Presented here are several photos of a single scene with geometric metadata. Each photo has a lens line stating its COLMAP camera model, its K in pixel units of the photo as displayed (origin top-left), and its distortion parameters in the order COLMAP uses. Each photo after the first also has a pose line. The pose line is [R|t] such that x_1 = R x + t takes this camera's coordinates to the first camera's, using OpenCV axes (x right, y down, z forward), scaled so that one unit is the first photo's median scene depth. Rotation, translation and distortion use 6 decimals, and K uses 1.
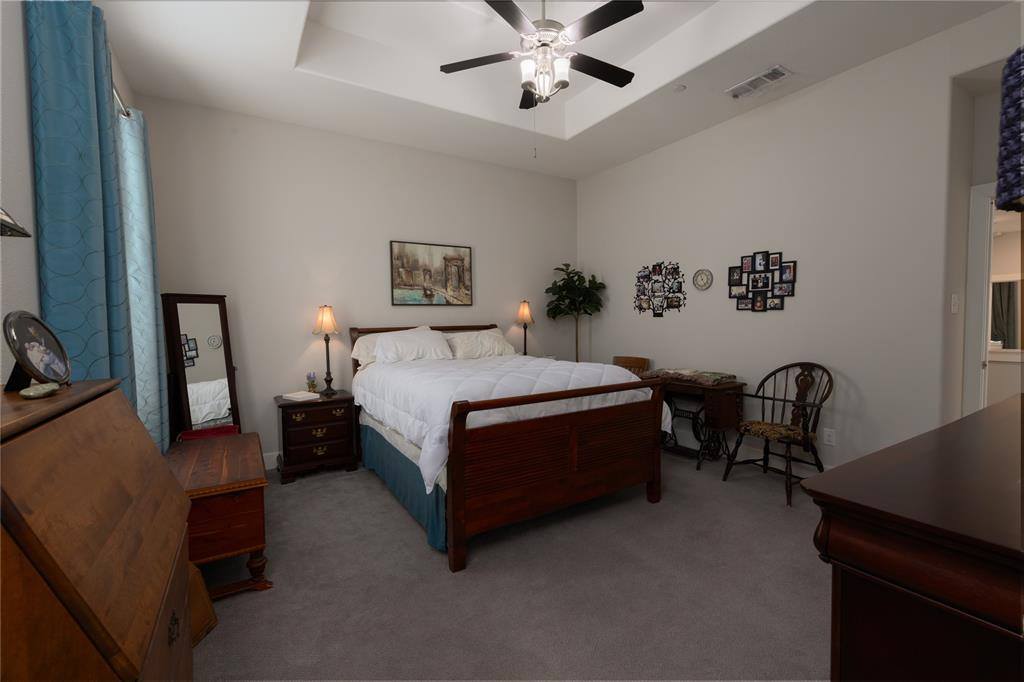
lens RADIAL K [[447.2, 0, 506.4], [0, 447.2, 338.2], [0, 0, 1]] dist [0.001579, -0.001453]
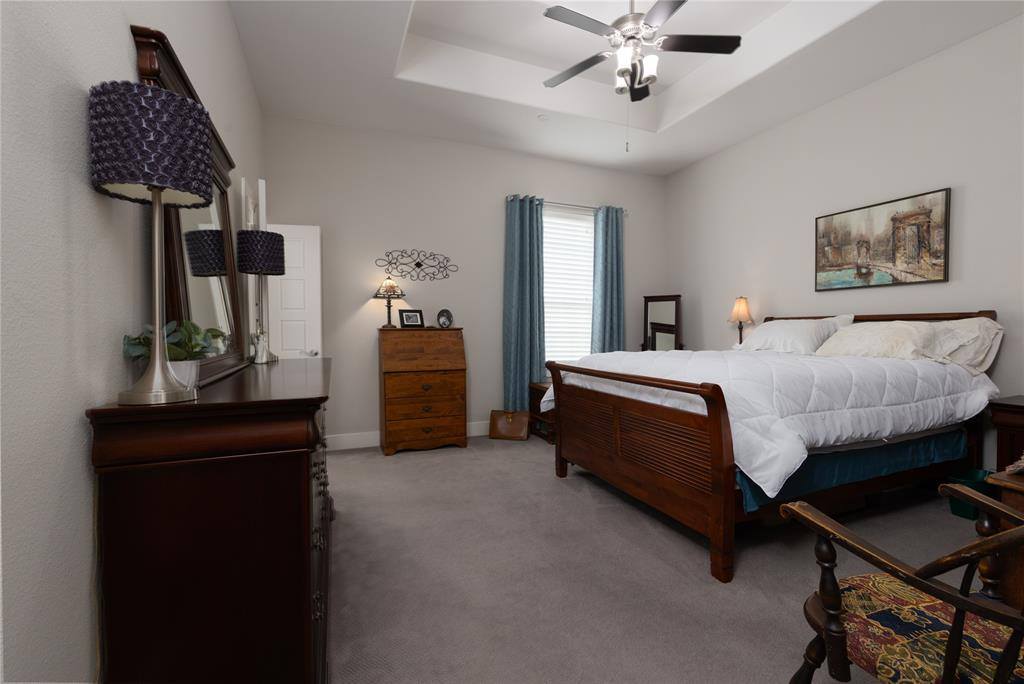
lens RADIAL K [[447.2, 0, 508.8], [0, 447.2, 342.5], [0, 0, 1]] dist [0.001579, -0.001453]
pose [[-0.156435, 0.046362, -0.986600, 0.678483], [-0.036159, 0.997959, 0.052629, 0.001776], [0.987026, 0.043908, -0.154439, 0.525775]]
